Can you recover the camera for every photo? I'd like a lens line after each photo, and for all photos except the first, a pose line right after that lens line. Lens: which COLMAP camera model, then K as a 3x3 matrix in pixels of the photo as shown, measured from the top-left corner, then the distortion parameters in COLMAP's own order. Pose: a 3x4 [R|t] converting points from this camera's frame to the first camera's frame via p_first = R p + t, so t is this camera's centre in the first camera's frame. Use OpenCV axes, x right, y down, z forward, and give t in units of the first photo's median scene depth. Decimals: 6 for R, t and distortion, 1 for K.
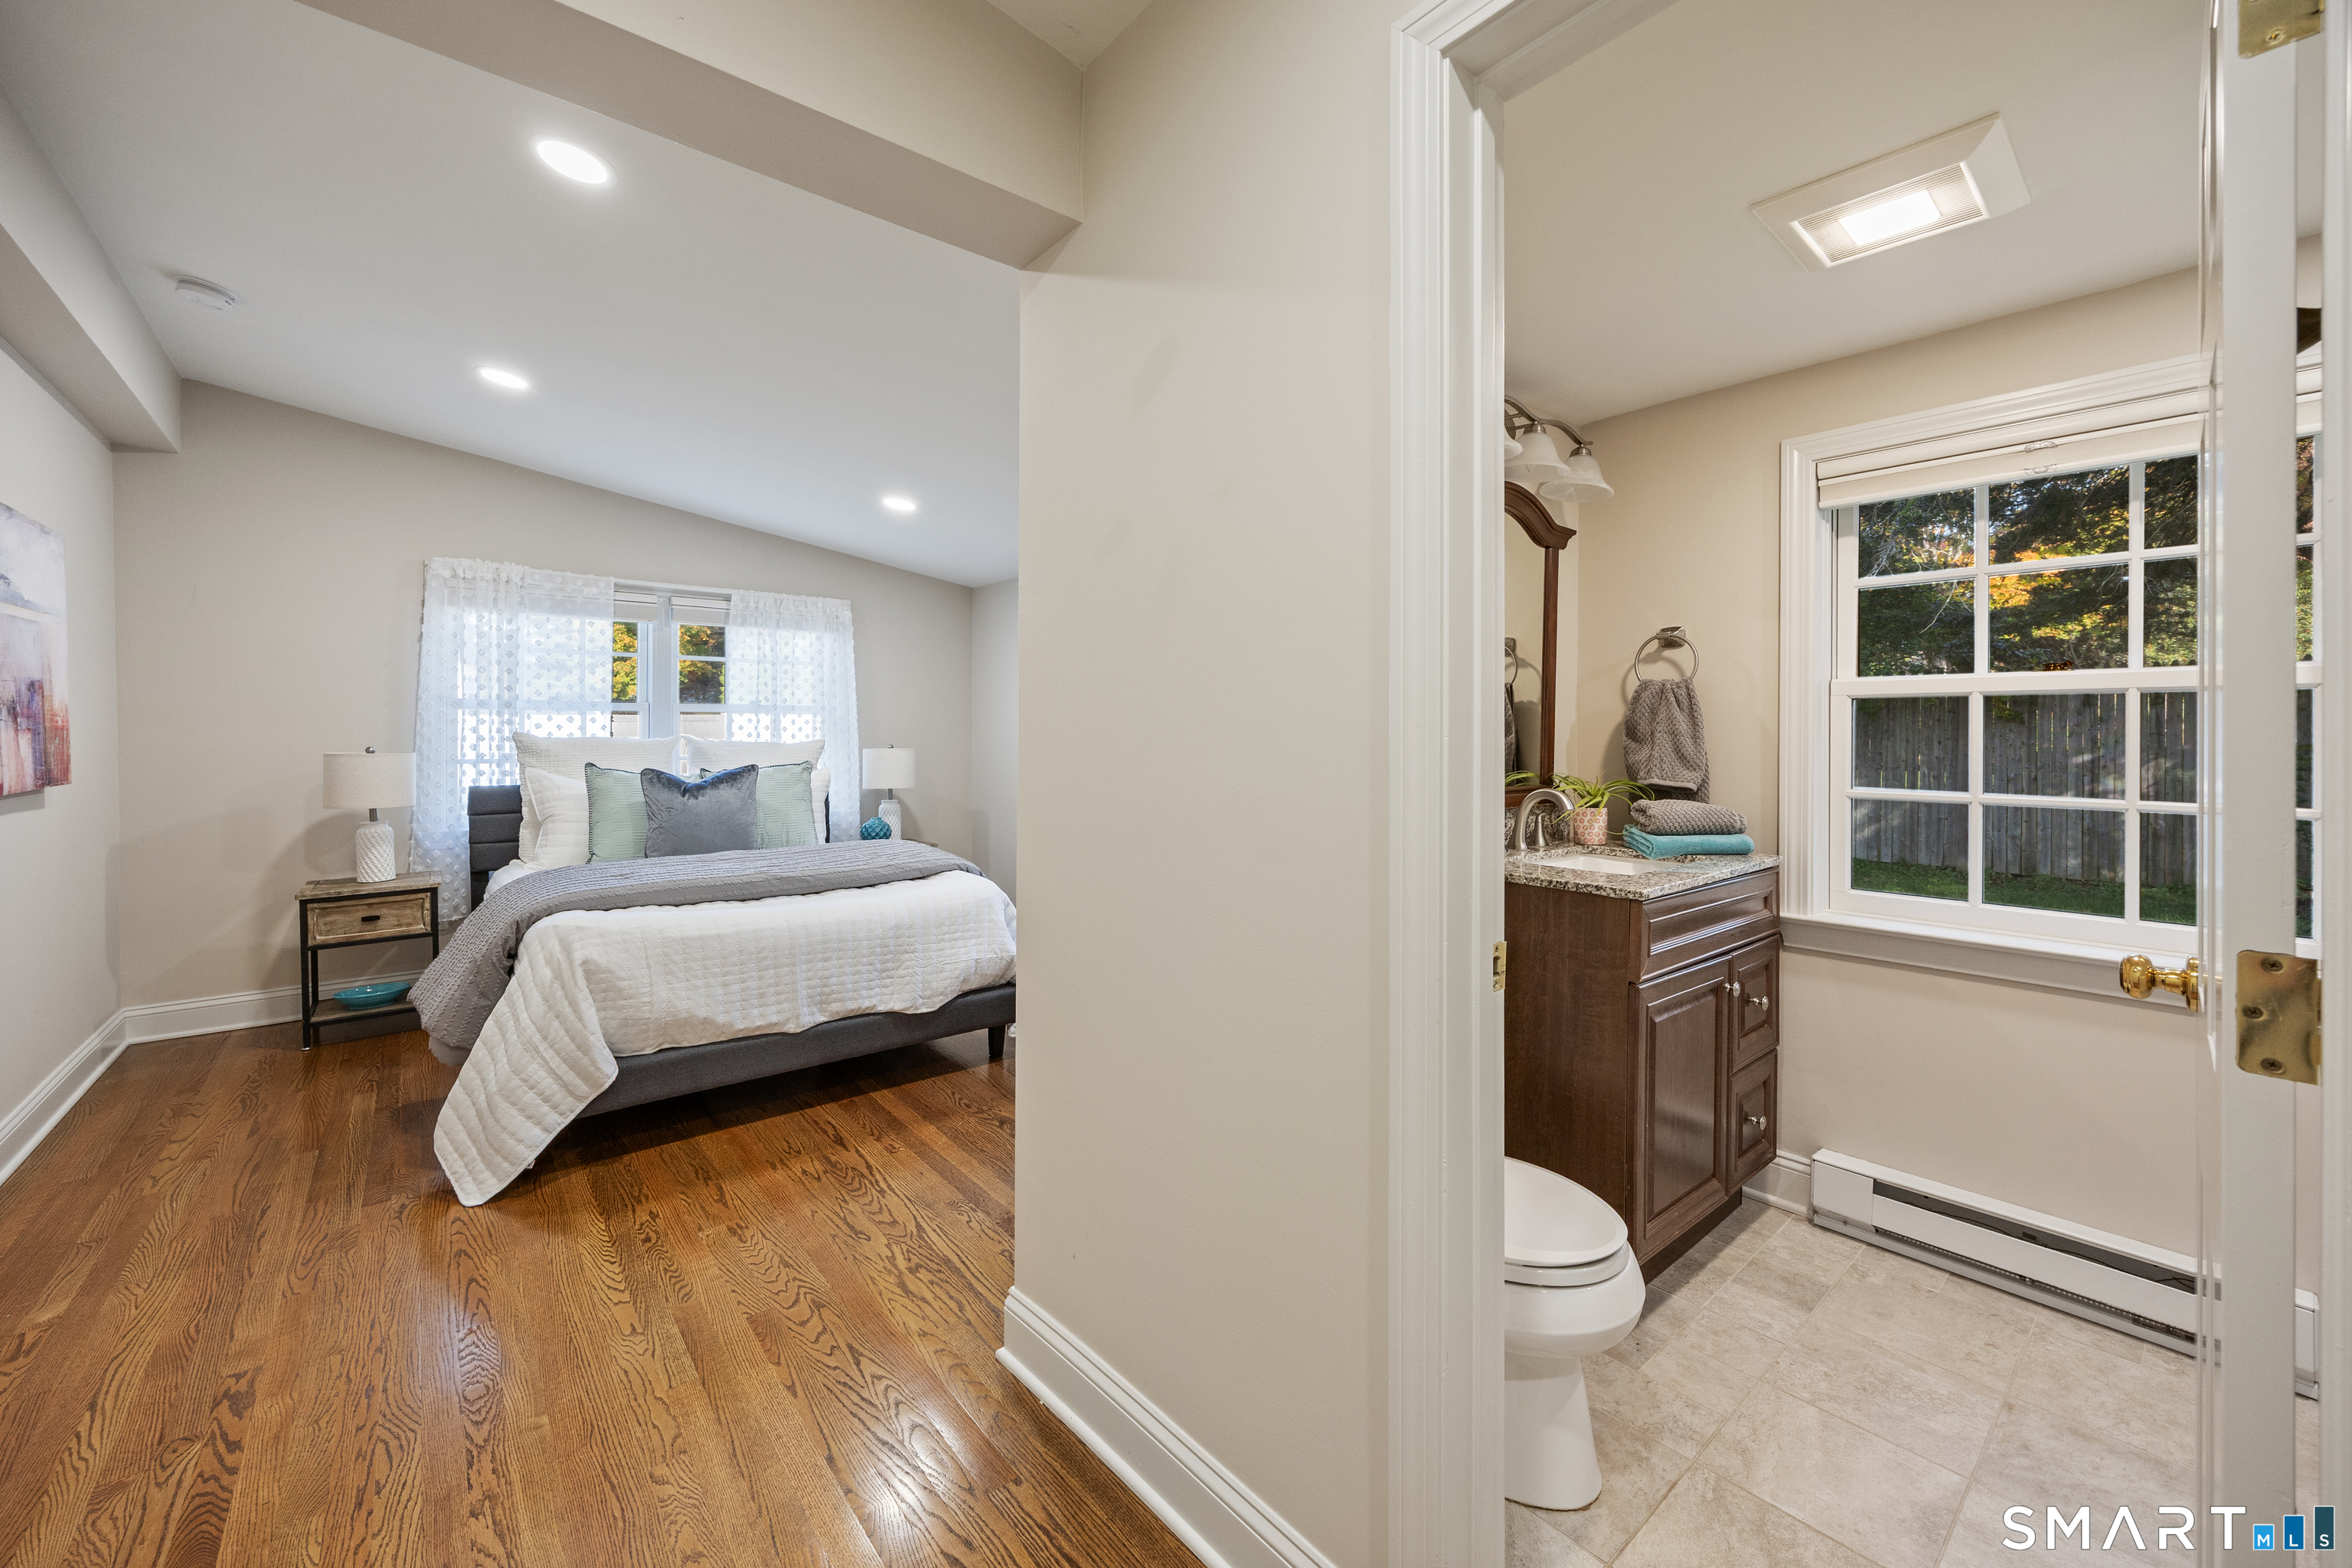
lens RADIAL K [[953.1, 0, 1159.8], [0, 953.1, 731.1], [0, 0, 1]] dist [-0.000906, -0.000292]
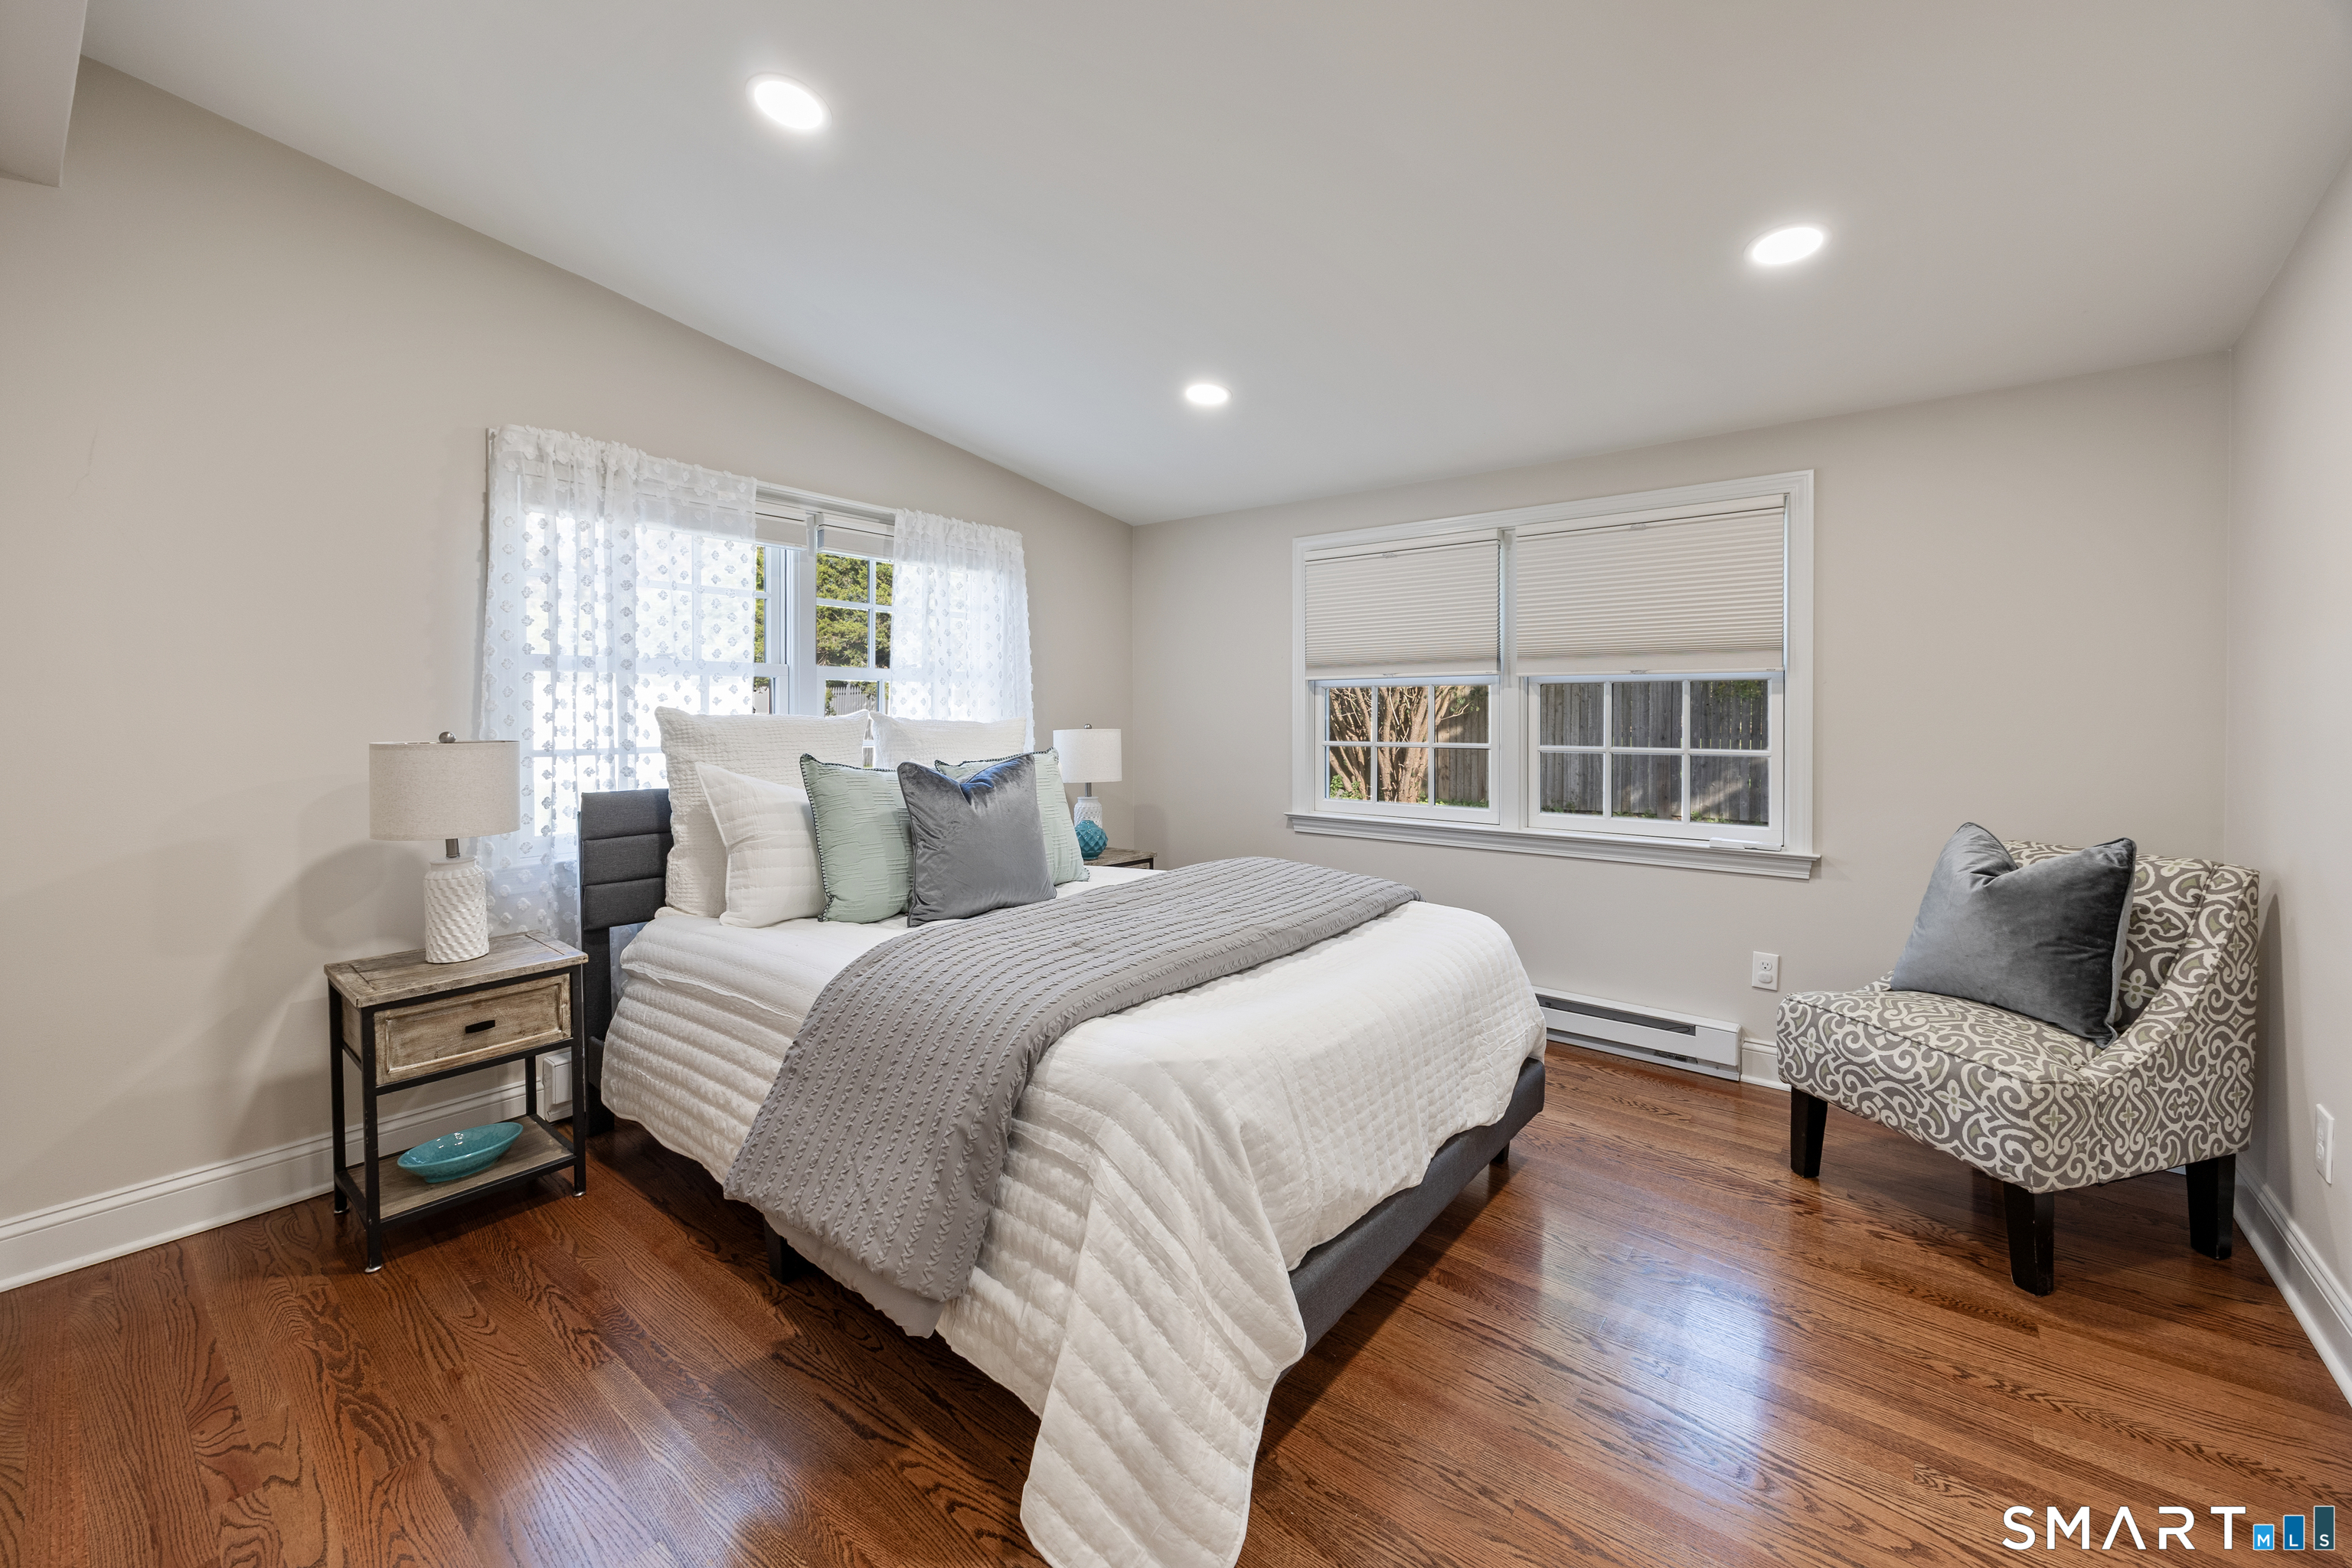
lens RADIAL K [[953.1, 0, 1154.2], [0, 953.1, 721.4], [0, 0, 1]] dist [-0.000906, -0.000292]
pose [[0.977068, -0.004016, 0.212889, -0.489373], [0.001071, 0.999902, 0.013947, 0.001852], [-0.212924, -0.013399, 0.976977, 0.307474]]
